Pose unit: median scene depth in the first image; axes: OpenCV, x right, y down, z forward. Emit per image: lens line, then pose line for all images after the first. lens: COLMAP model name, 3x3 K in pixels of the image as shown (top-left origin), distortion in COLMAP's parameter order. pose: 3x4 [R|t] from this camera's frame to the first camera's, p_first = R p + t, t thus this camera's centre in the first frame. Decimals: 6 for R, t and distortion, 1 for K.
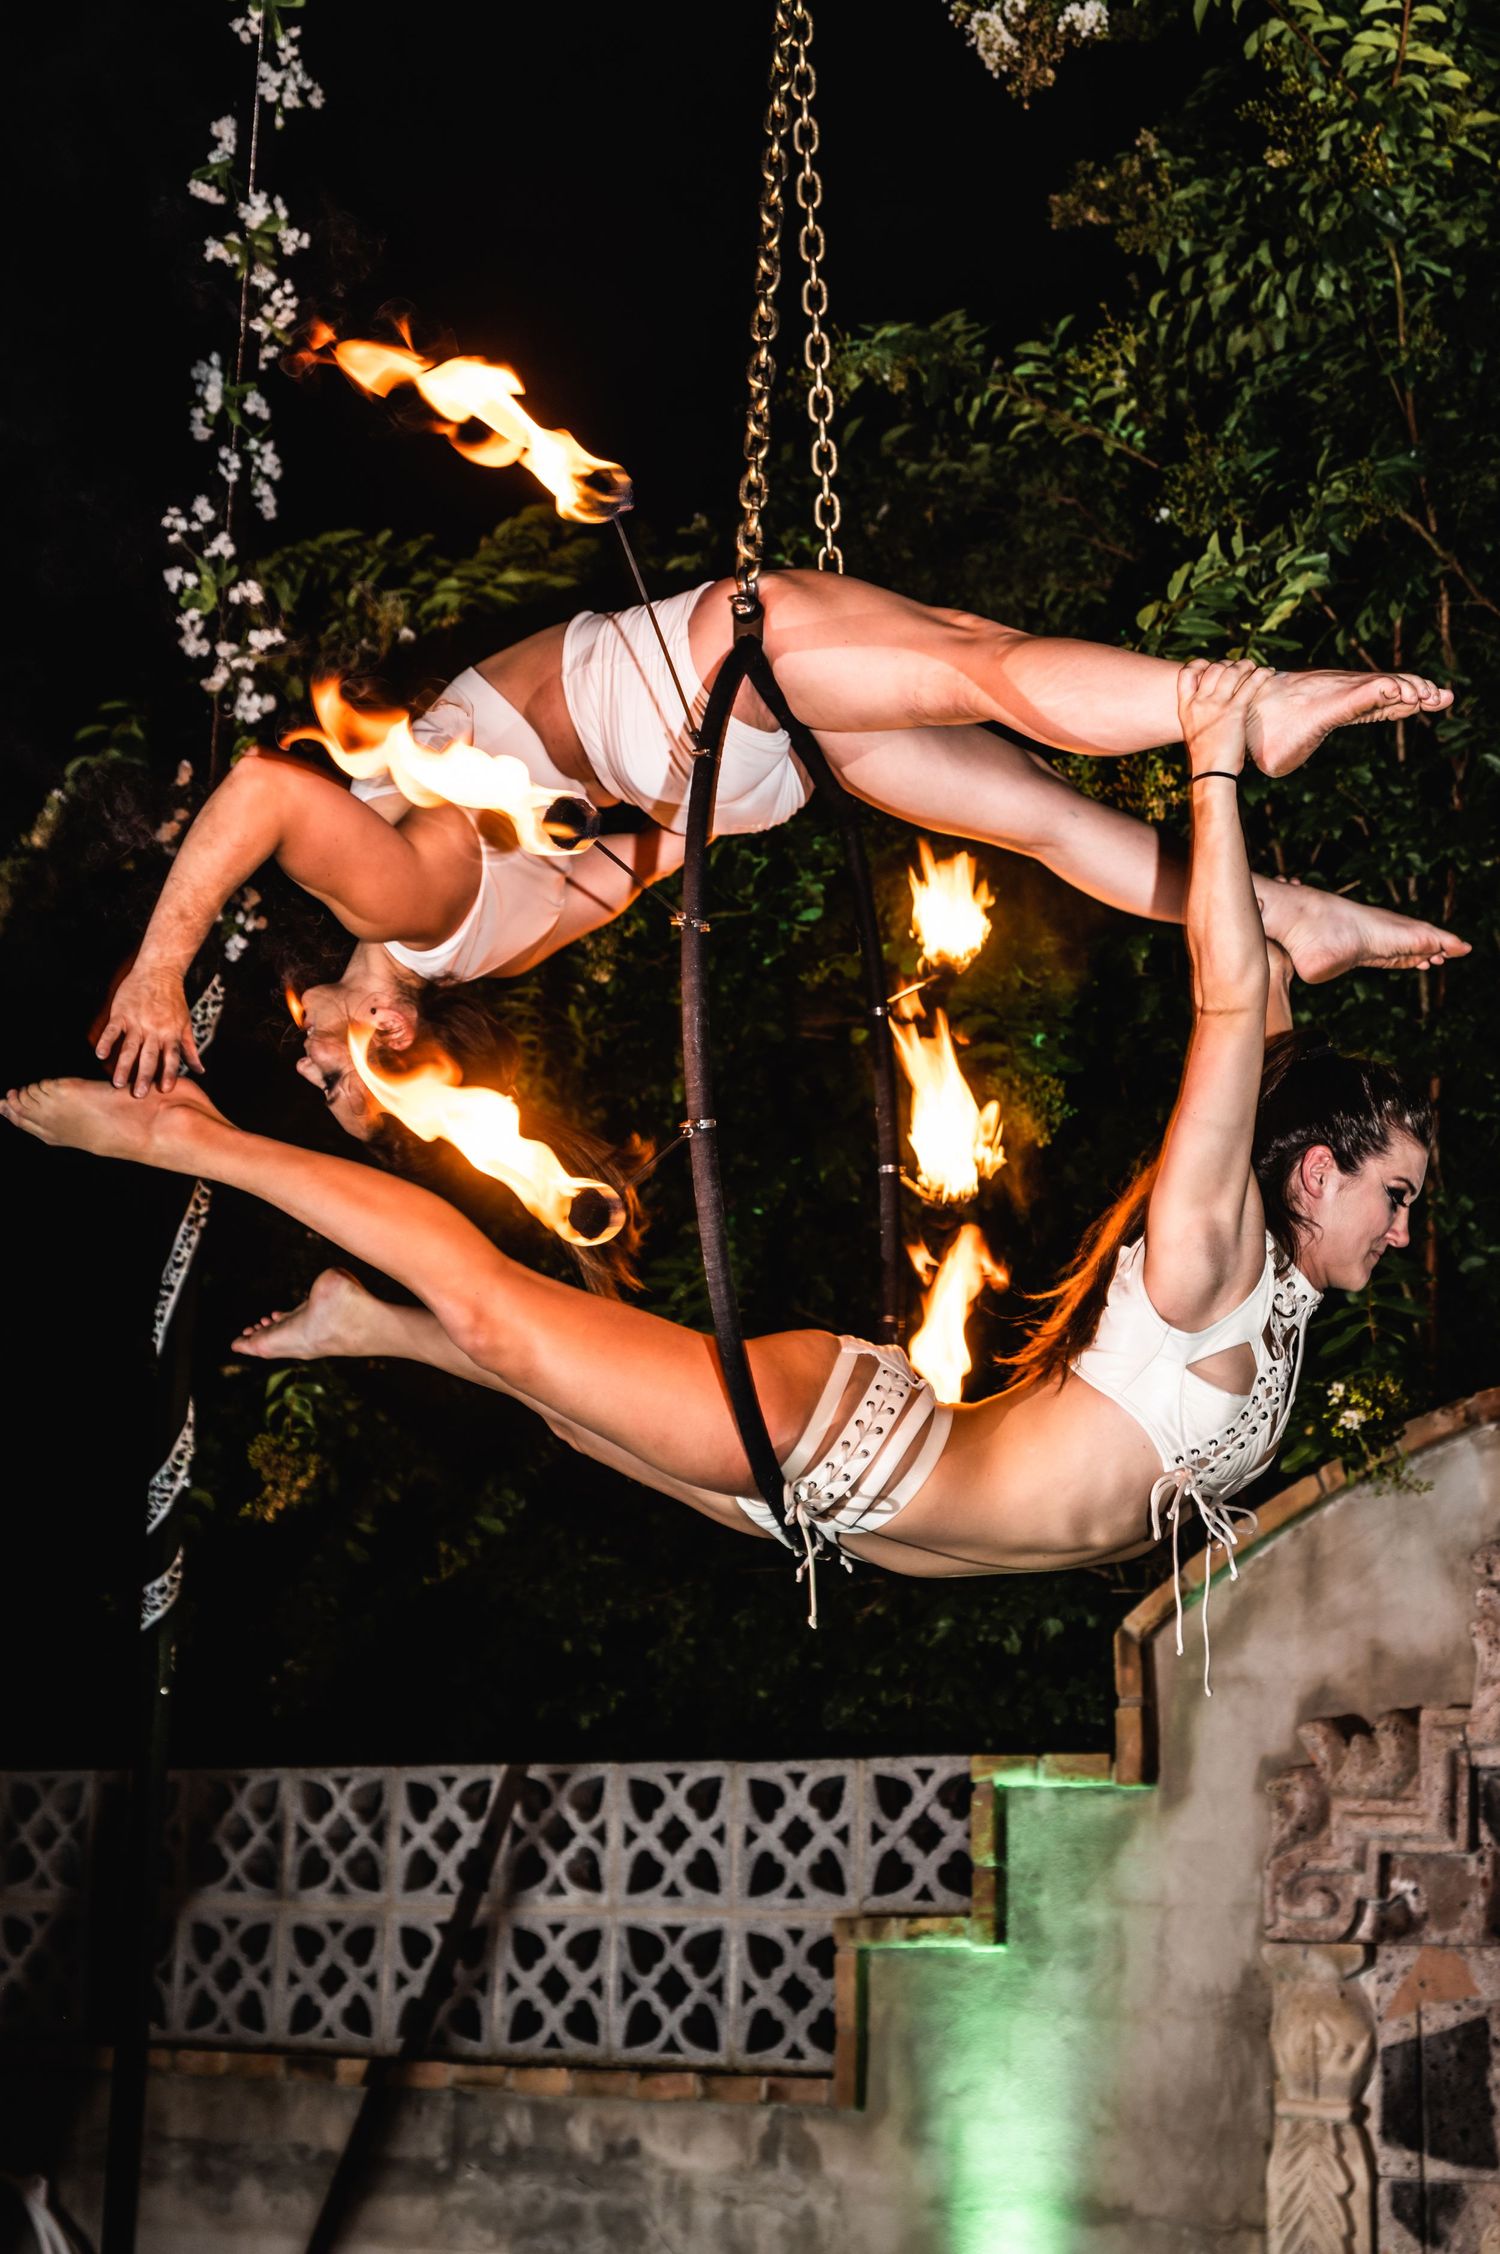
lens RADIAL K [[3474.1, 0, 788.6], [0, 3474.1, 1240.5], [0, 0, 1]] dist [0.003434, -0.039642]
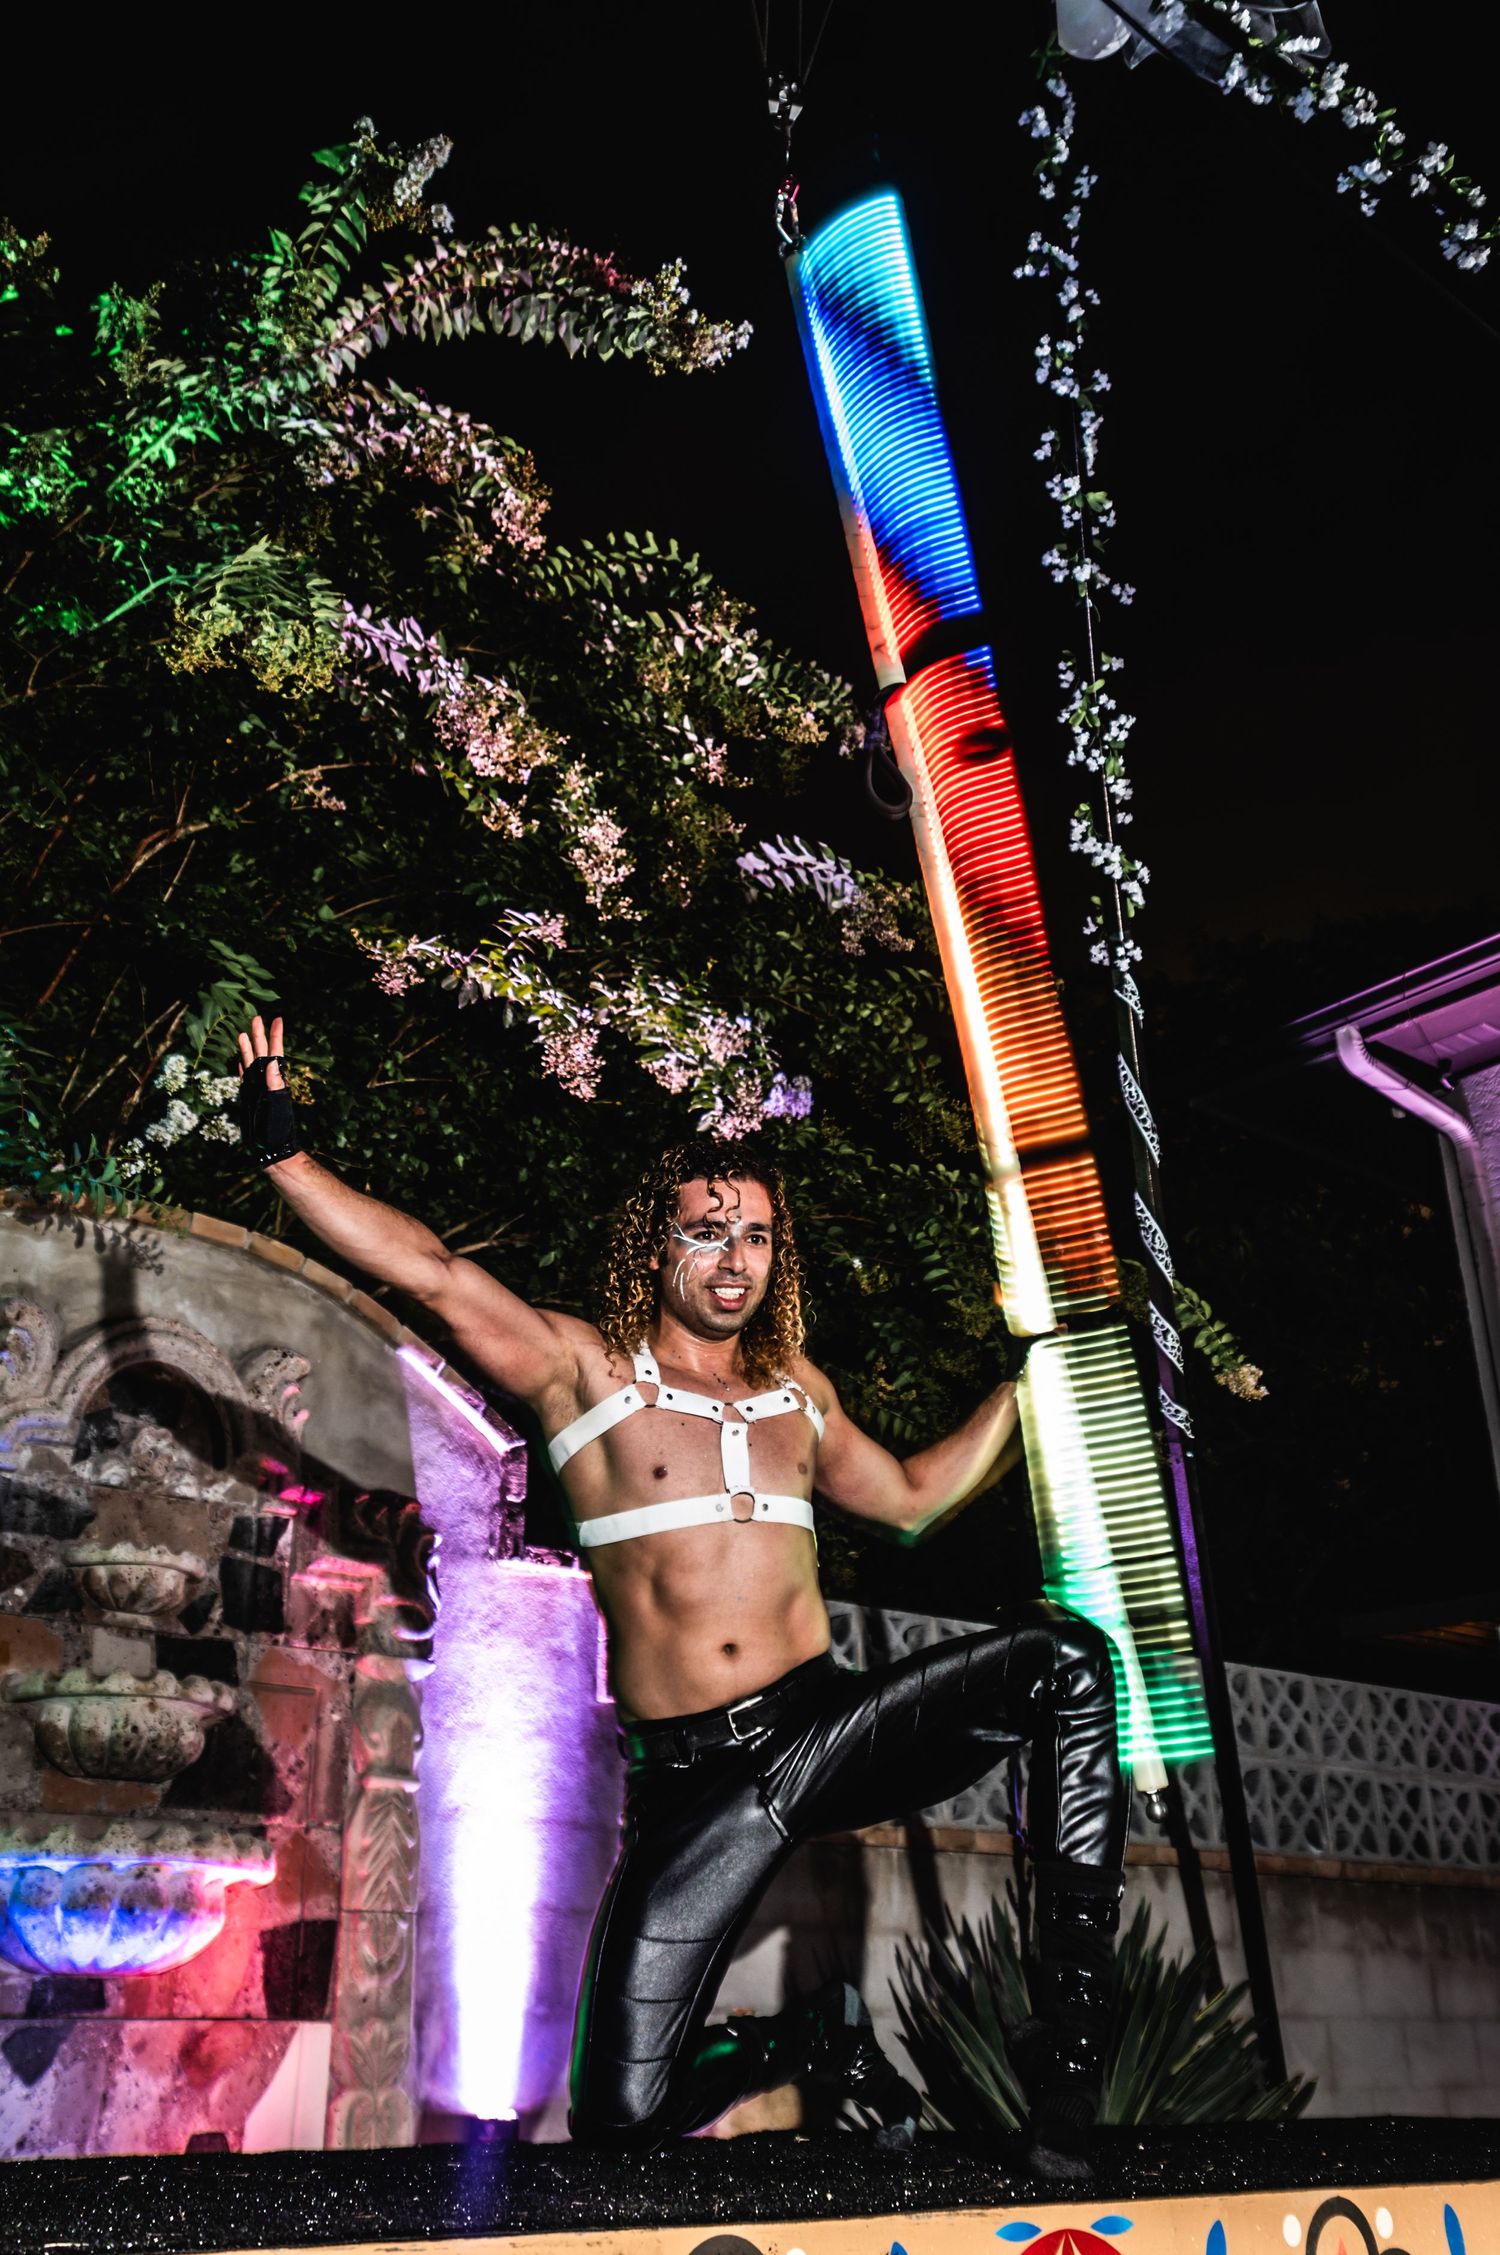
lens RADIAL K [[2075.0, 0, 703.9], [0, 2075.0, 1012.1], [0, 0, 1]] dist [-0.012968, 0.006878]
pose [[0.297895, 0.396091, 0.868545, -0.402043], [-0.190165, 0.916241, -0.352619, 0.197498], [-0.935465, -0.060123, 0.348267, 0.460622]]
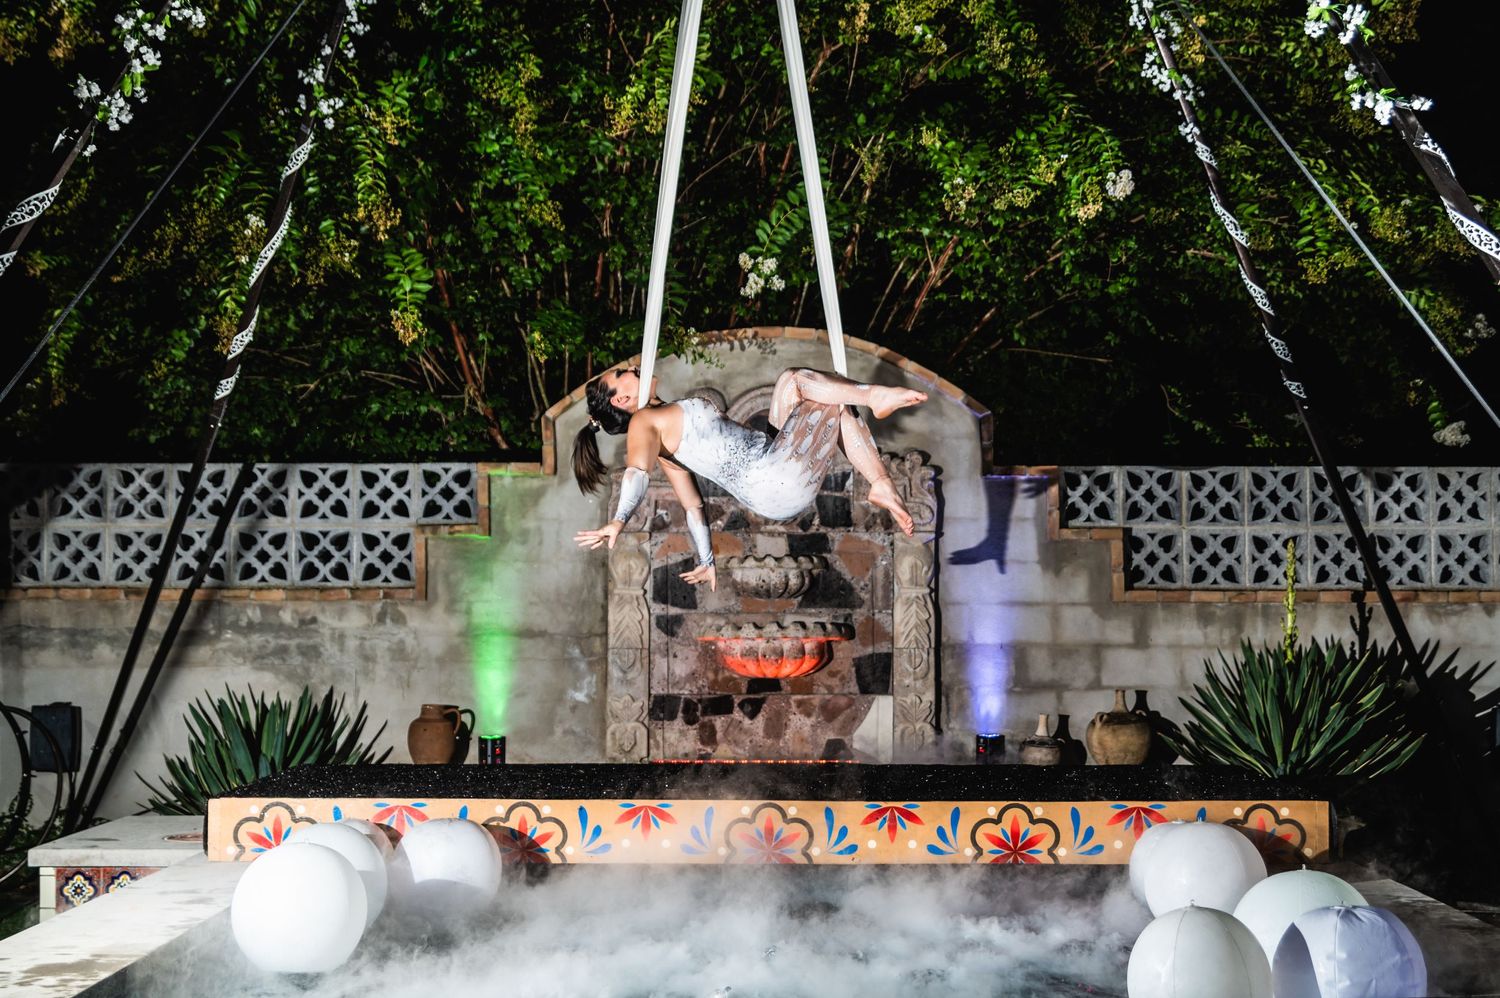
lens RADIAL K [[1701.9, 0, 812.0], [0, 1701.9, 515.7], [0, 0, 1]] dist [0.002309, -0.049665]
pose [[0.815880, -0.007177, 0.578176, -0.472356], [-0.098569, 0.983561, 0.151302, -0.026953], [-0.569757, -0.180435, 0.801761, -0.147894]]
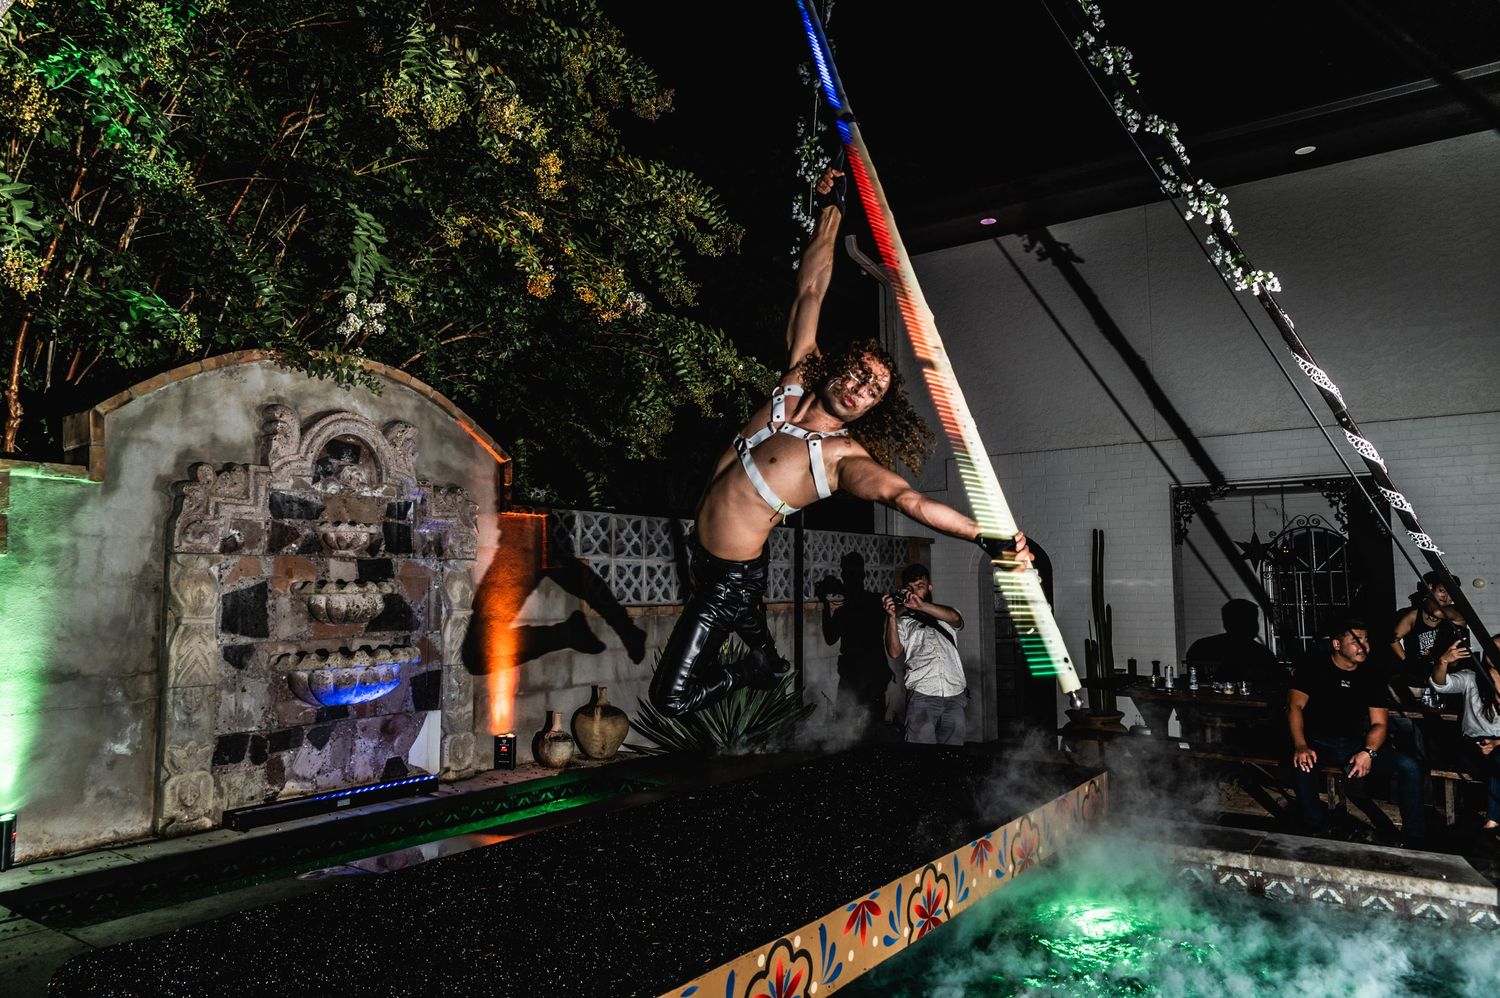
lens RADIAL K [[973.2, 0, 727.4], [0, 973.2, 500.8], [0, 0, 1]] dist [0.001625, 0.000841]
pose [[0.049523, 0.059260, 0.997013, -0.475752], [-0.203579, 0.977881, -0.048011, 0.114495], [-0.977805, -0.200593, 0.060492, 0.561835]]
